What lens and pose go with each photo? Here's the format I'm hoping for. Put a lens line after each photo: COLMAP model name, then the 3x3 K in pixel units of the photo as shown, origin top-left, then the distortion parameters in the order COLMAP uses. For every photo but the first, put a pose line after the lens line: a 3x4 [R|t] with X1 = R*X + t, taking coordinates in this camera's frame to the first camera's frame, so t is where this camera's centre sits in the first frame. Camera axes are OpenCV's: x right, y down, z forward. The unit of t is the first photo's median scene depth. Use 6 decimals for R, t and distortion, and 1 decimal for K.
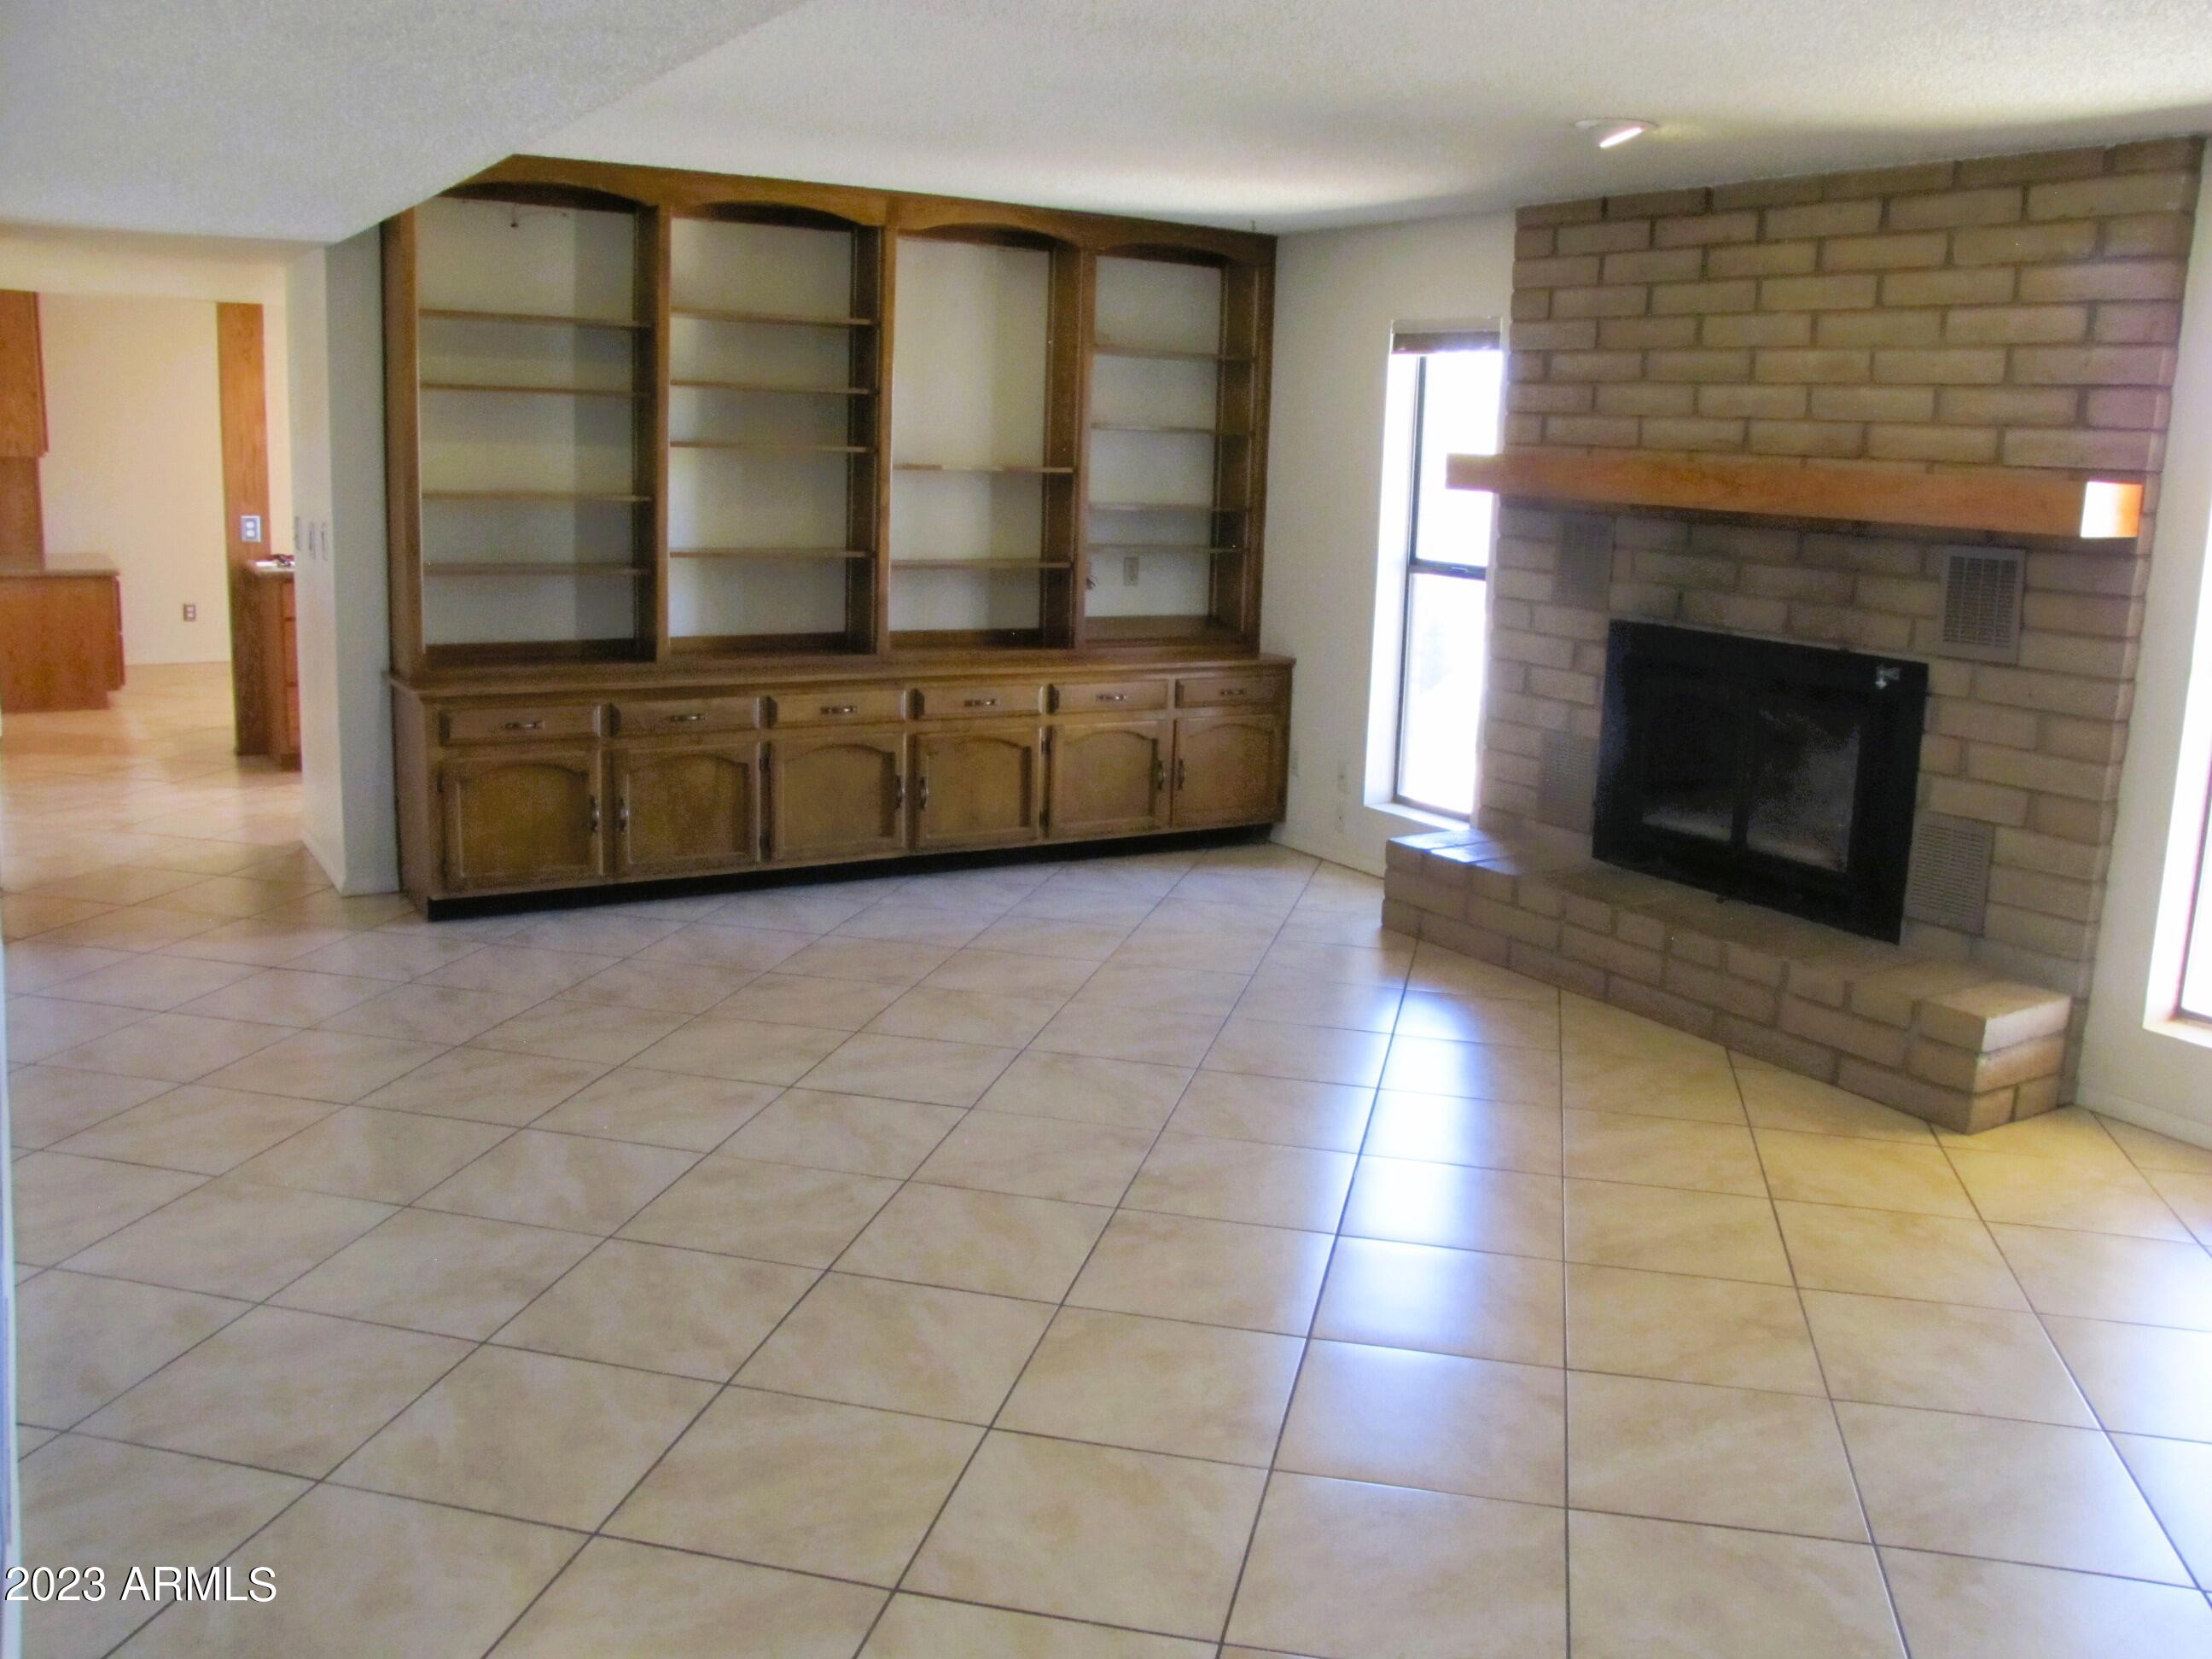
lens RADIAL K [[1848.0, 0, 1109.1], [0, 1848.0, 751.3], [0, 0, 1]] dist [-0.129946, 0.134944]
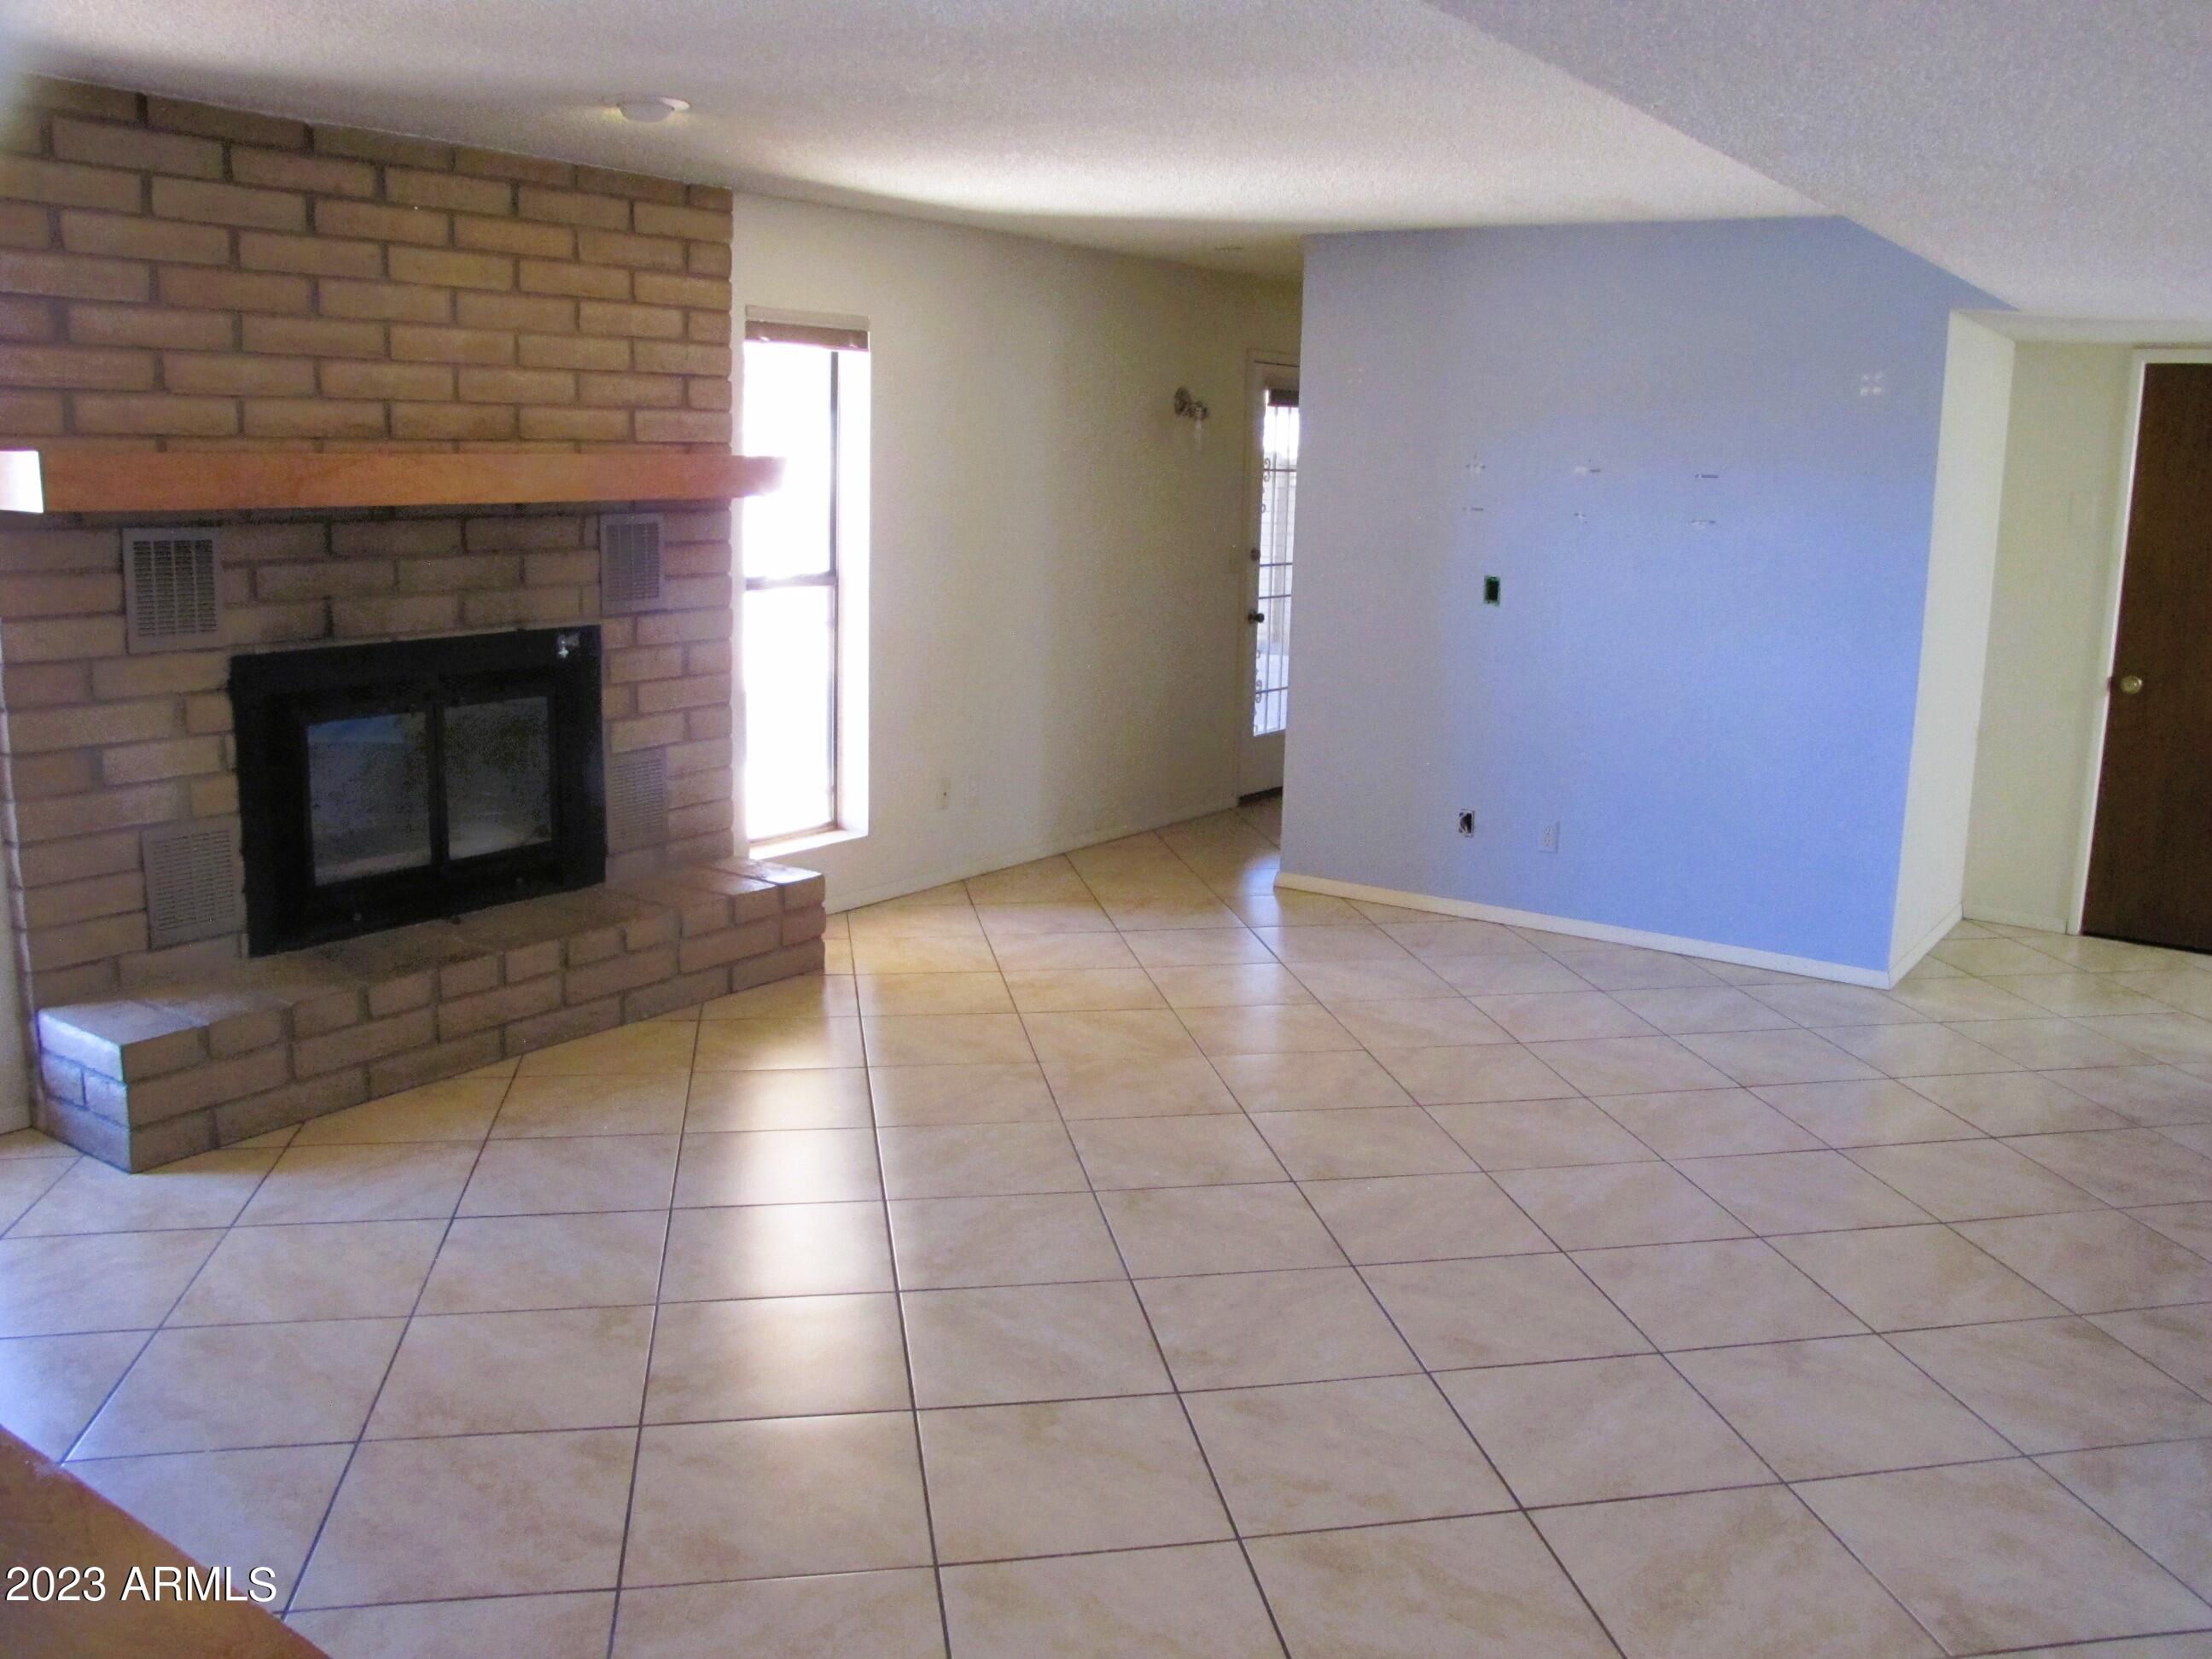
lens RADIAL K [[1863.2, 0, 1135.9], [0, 1863.2, 826.9], [0, 0, 1]] dist [-0.179263, 0.160516]
pose [[-0.396399, -0.224852, 0.890118, -0.676350], [0.119353, 0.948695, 0.292801, -0.212996], [-0.910287, 0.222304, -0.349225, 1.088488]]
